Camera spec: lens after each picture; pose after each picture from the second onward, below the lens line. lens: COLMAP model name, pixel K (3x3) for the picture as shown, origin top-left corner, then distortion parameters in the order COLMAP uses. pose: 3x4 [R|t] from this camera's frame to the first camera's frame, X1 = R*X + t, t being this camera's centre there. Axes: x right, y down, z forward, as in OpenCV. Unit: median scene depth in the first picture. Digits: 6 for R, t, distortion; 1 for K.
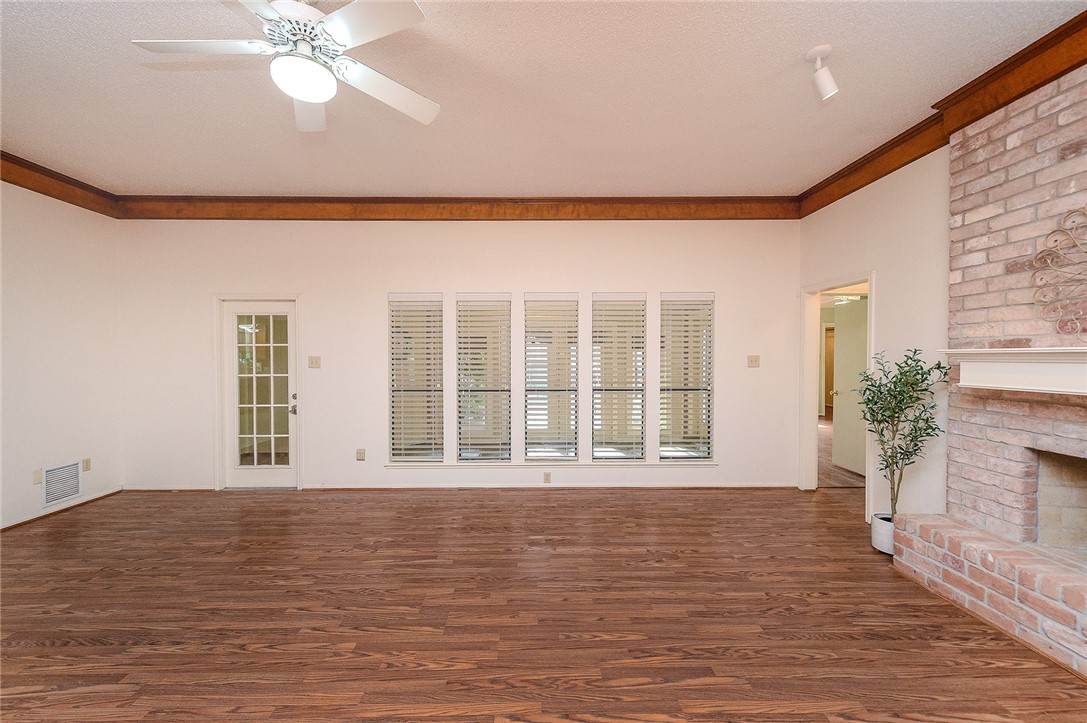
lens RADIAL K [[434.1, 0, 527.7], [0, 434.1, 362.2], [0, 0, 1]] dist [0.003840, 0.000071]
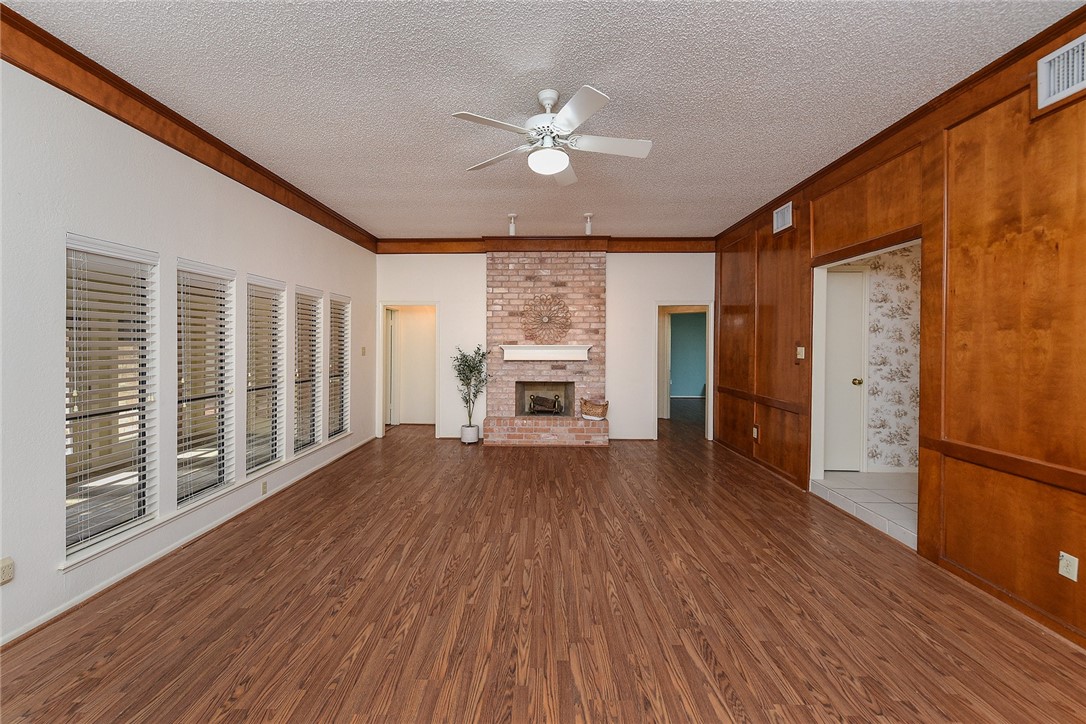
lens RADIAL K [[428.8, 0, 538.1], [0, 428.8, 344.5], [0, 0, 1]] dist [0.000781, -0.000012]
pose [[0.025722, -0.002551, 0.999666, -1.412929], [0.012236, 0.999923, 0.002237, -0.034761], [-0.999594, 0.012174, 0.025751, 0.734012]]
